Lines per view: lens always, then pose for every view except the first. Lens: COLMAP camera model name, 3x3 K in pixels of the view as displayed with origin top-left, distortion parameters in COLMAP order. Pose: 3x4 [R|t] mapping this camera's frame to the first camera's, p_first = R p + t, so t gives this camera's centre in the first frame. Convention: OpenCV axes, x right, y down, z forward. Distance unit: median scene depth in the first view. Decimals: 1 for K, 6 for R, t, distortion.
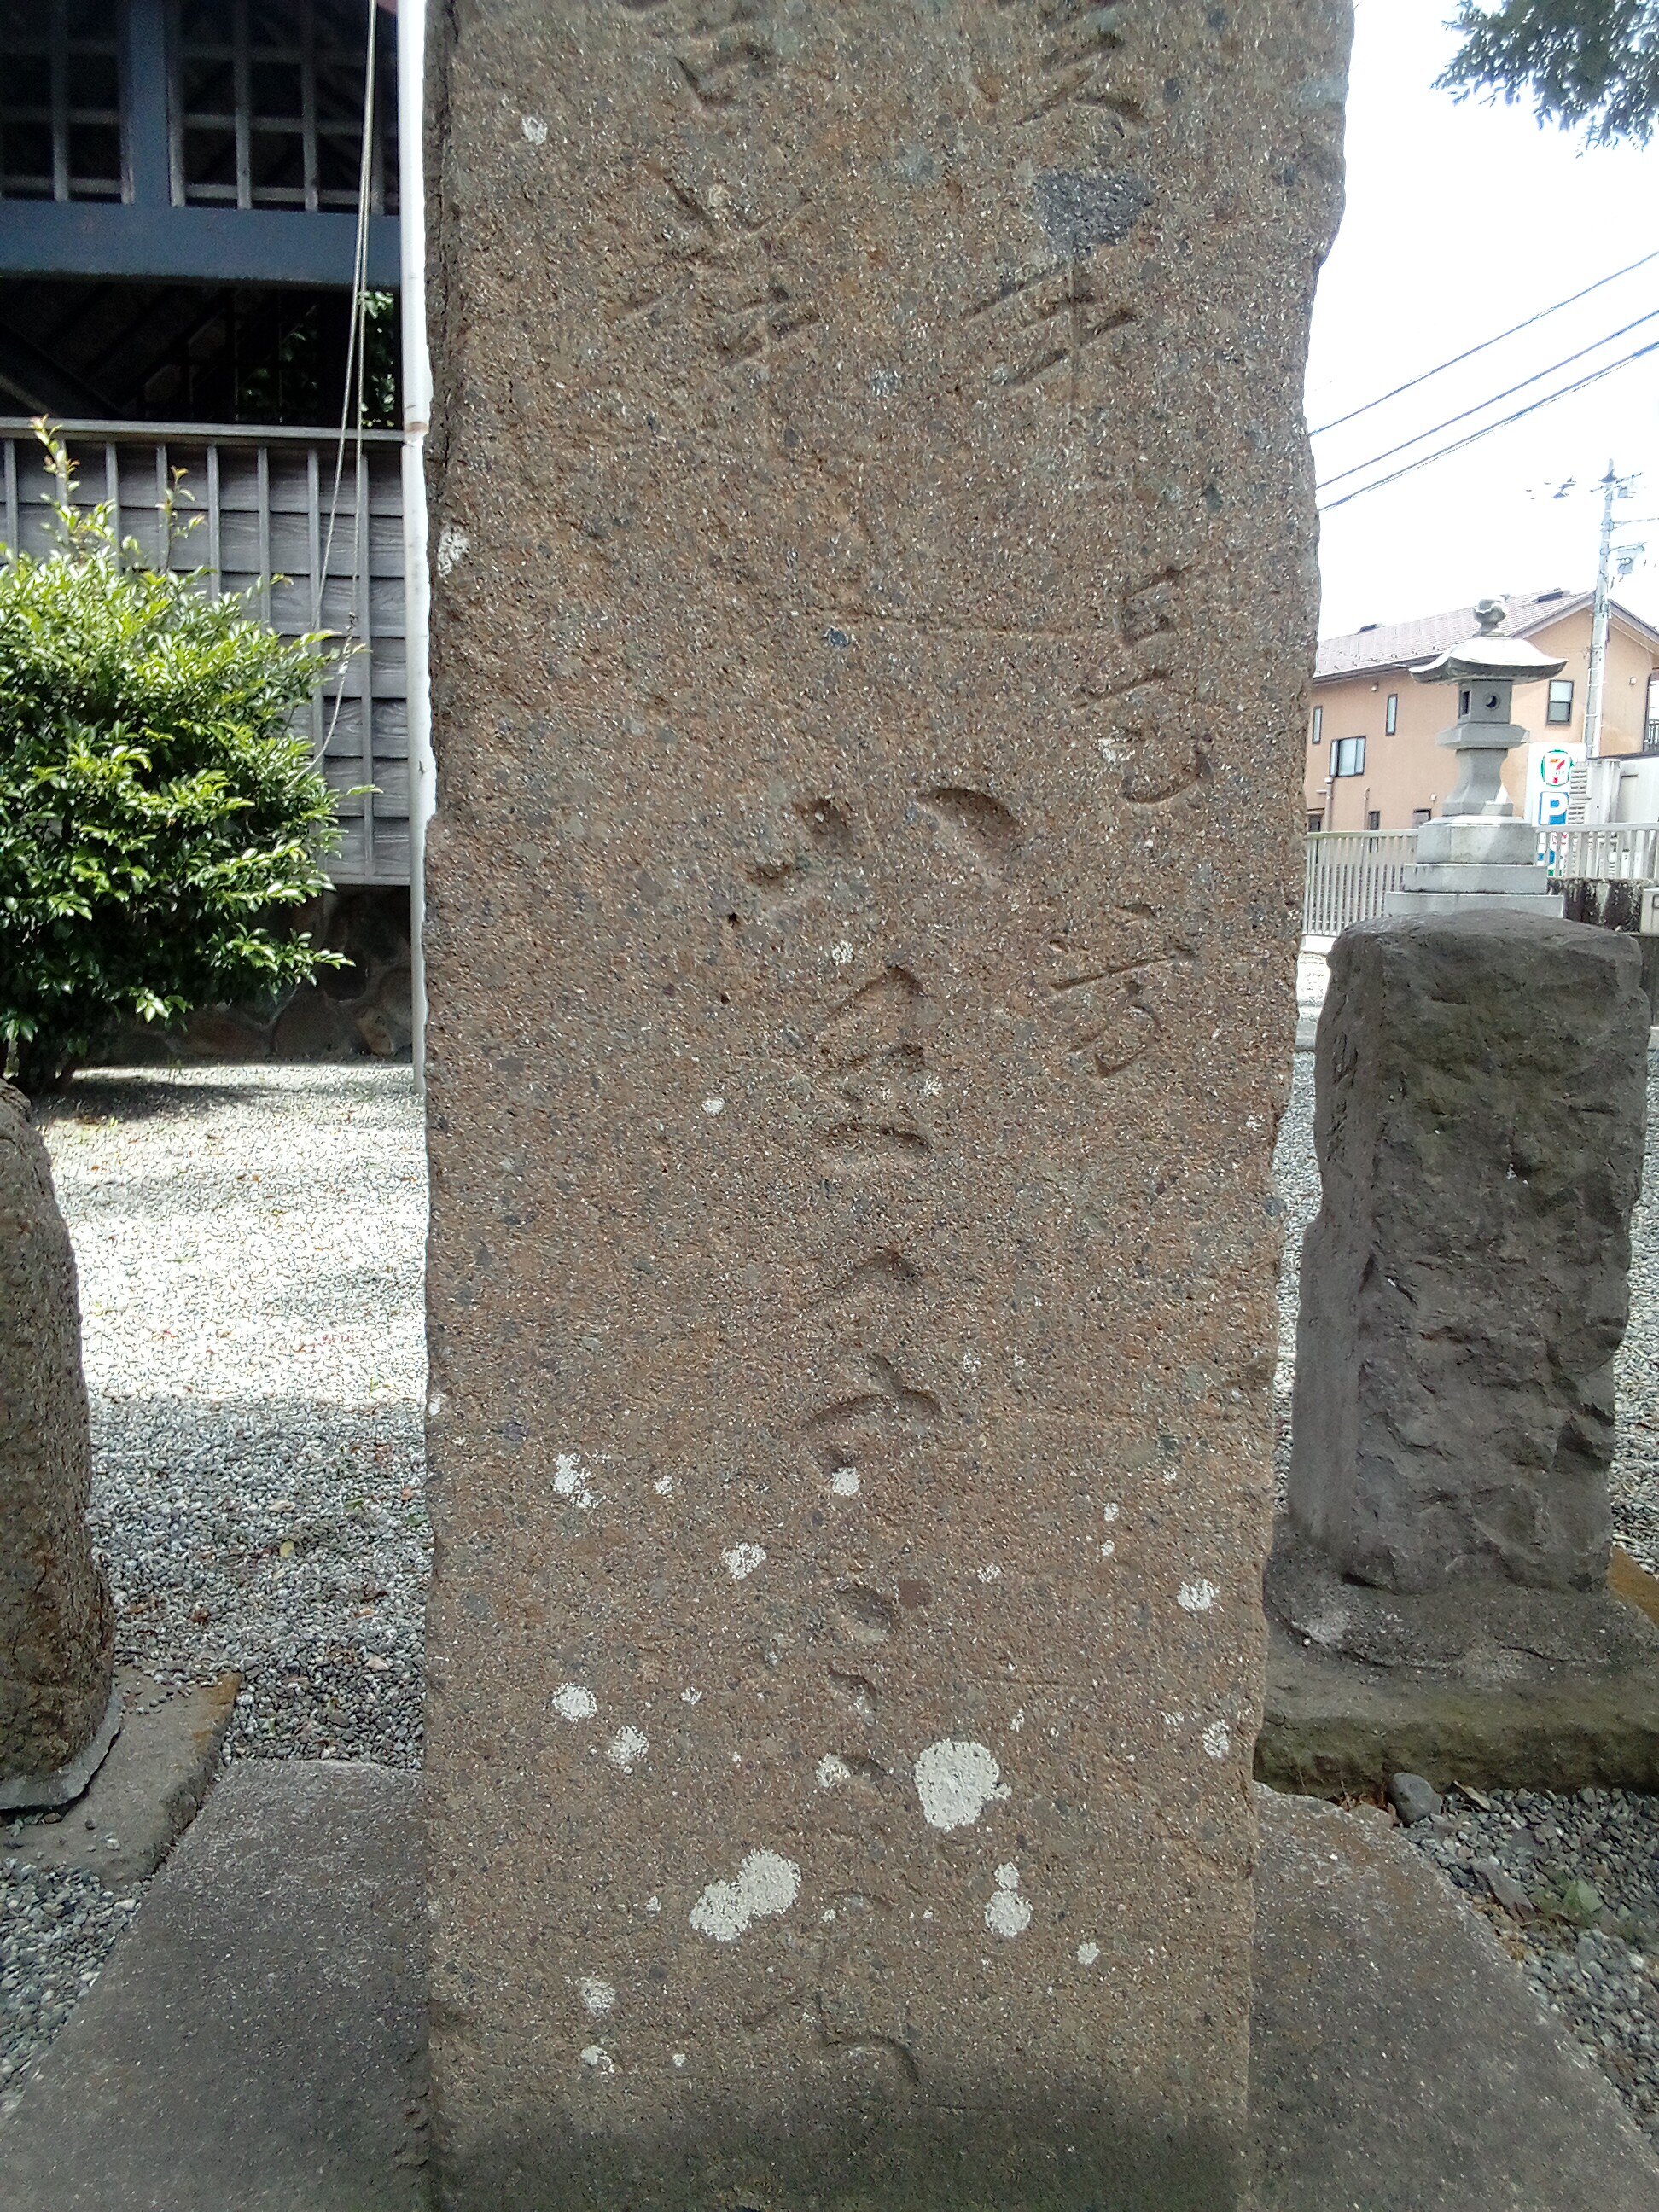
lens RADIAL K [[1886.0, 0, 843.7], [0, 1886.0, 1112.3], [0, 0, 1]] dist [0.063466, -0.081804]
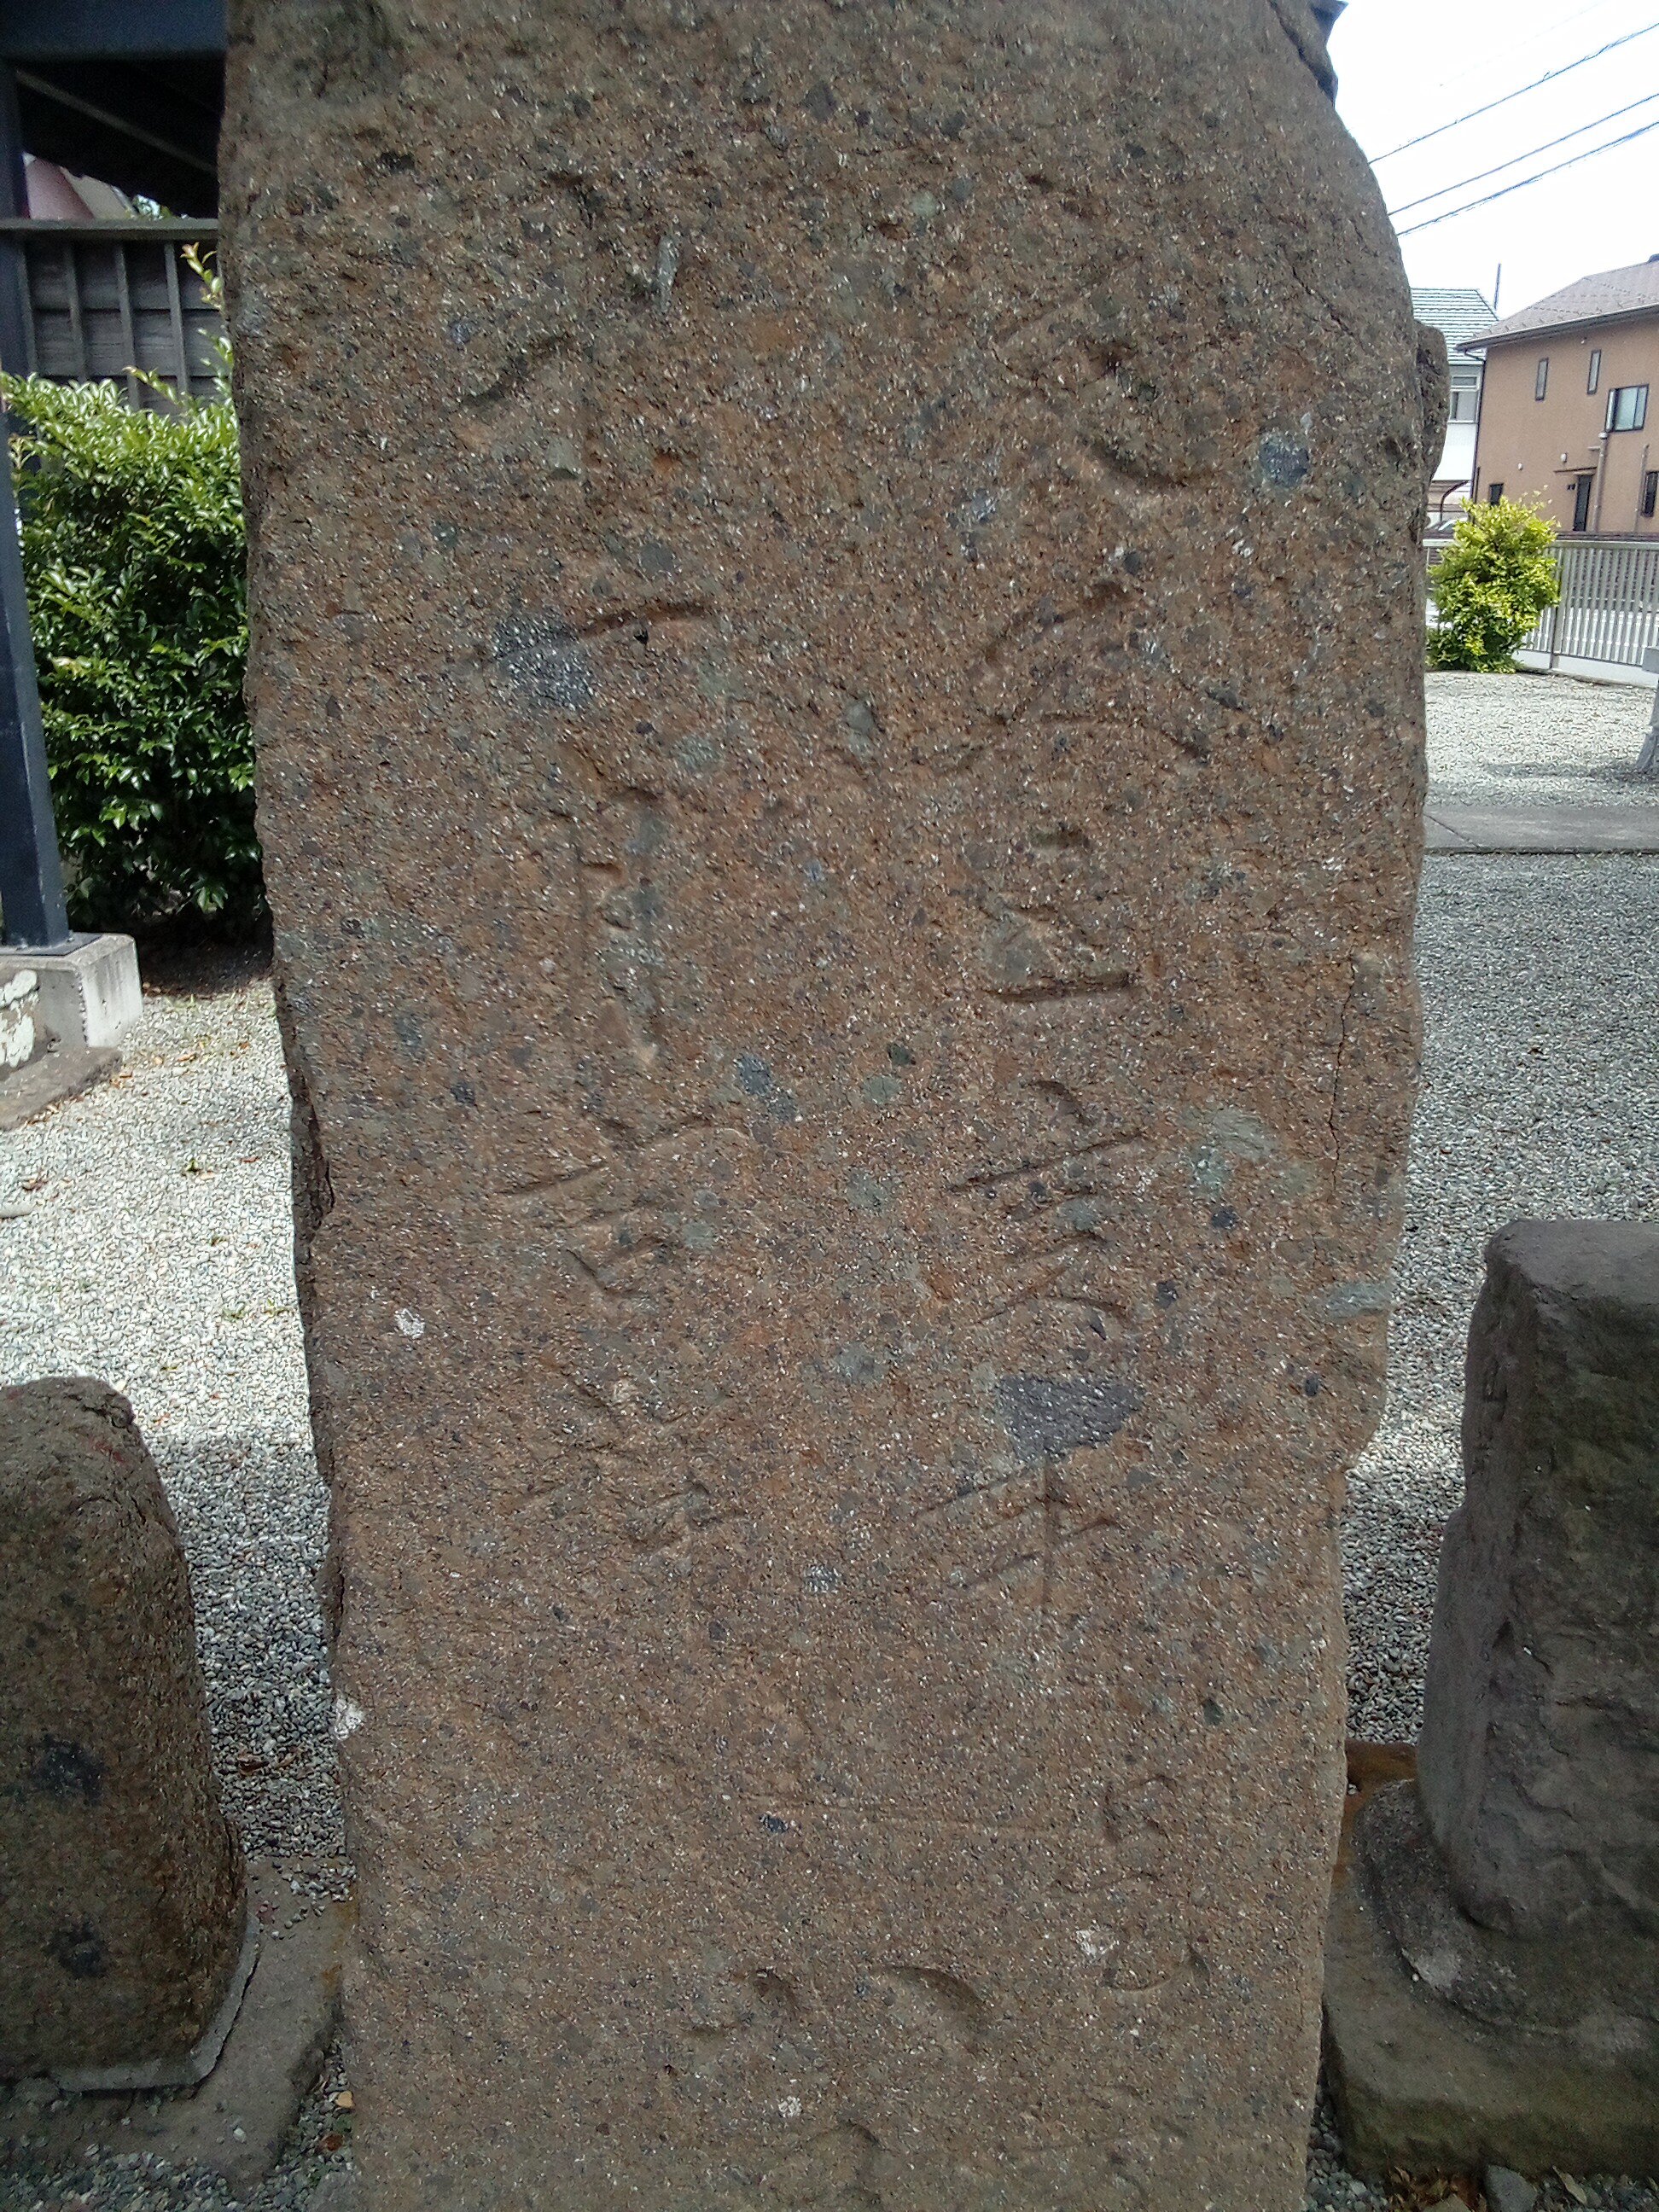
lens RADIAL K [[1886.0, 0, 835.6], [0, 1886.0, 1116.3], [0, 0, 1]] dist [0.063466, -0.081804]
pose [[0.992864, 0.020257, -0.117521, 0.120740], [0.001622, 0.983082, 0.183158, -0.730455], [0.119243, -0.182042, 0.976034, 0.200819]]
